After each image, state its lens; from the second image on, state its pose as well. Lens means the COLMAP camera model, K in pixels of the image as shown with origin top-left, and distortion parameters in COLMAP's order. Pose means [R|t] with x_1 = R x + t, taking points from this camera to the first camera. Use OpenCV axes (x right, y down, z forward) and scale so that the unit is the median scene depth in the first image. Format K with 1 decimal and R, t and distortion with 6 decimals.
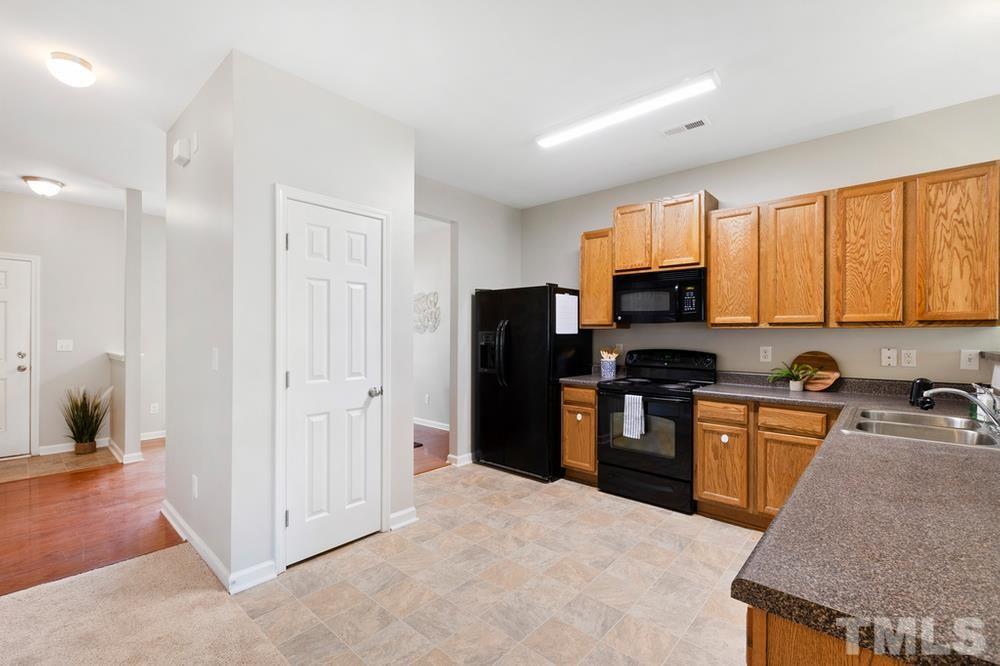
lens RADIAL K [[434.4, 0, 490.6], [0, 434.4, 334.7], [0, 0, 1]] dist [0.010079, -0.002750]
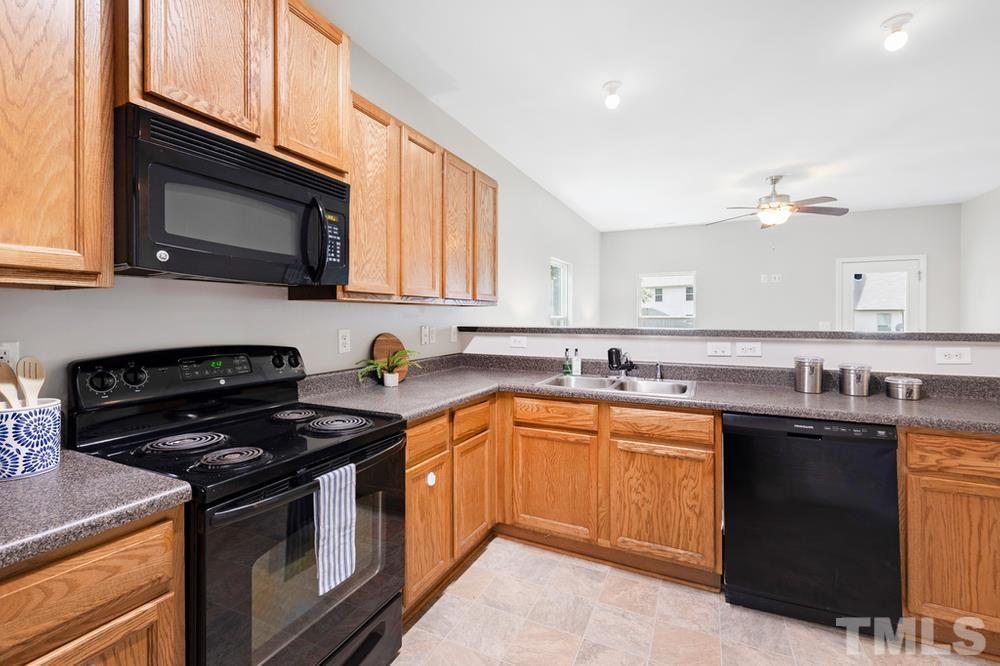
lens RADIAL K [[434.4, 0, 495.9], [0, 434.4, 319.9], [0, 0, 1]] dist [0.010079, -0.002750]
pose [[-0.284168, -0.014896, 0.958659, -0.078764], [-0.004247, 0.999889, 0.014277, 0.001918], [-0.958765, -0.000015, -0.284200, 1.049507]]
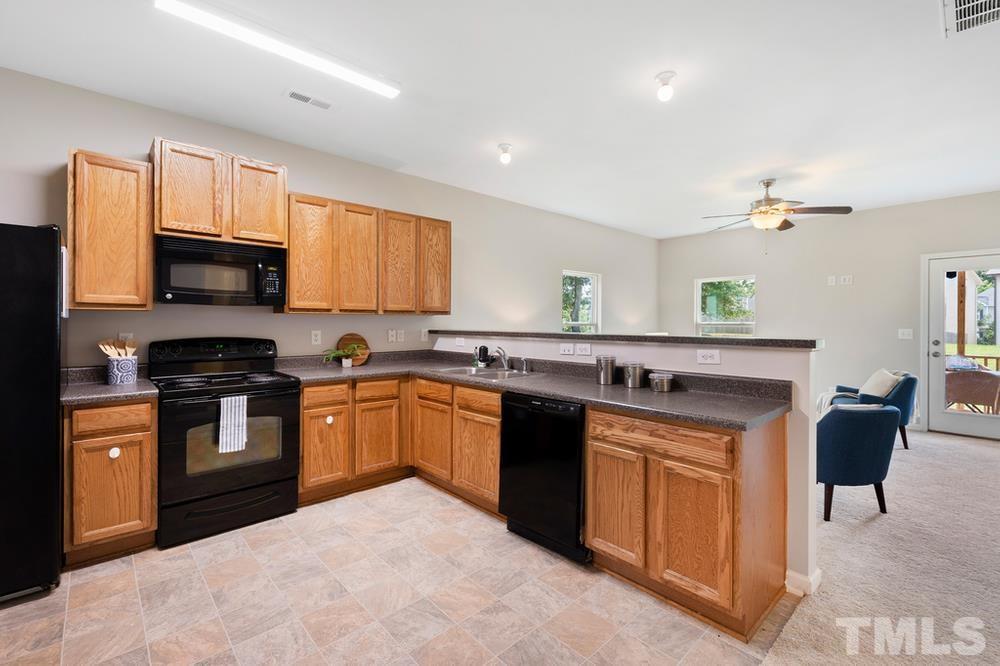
lens RADIAL K [[434.4, 0, 499.5], [0, 434.4, 323.0], [0, 0, 1]] dist [0.010079, -0.002750]
pose [[0.092602, -0.007891, 0.995672, -0.440651], [-0.002520, 0.999964, 0.008160, -0.002071], [-0.995700, -0.003265, 0.092579, 0.483601]]
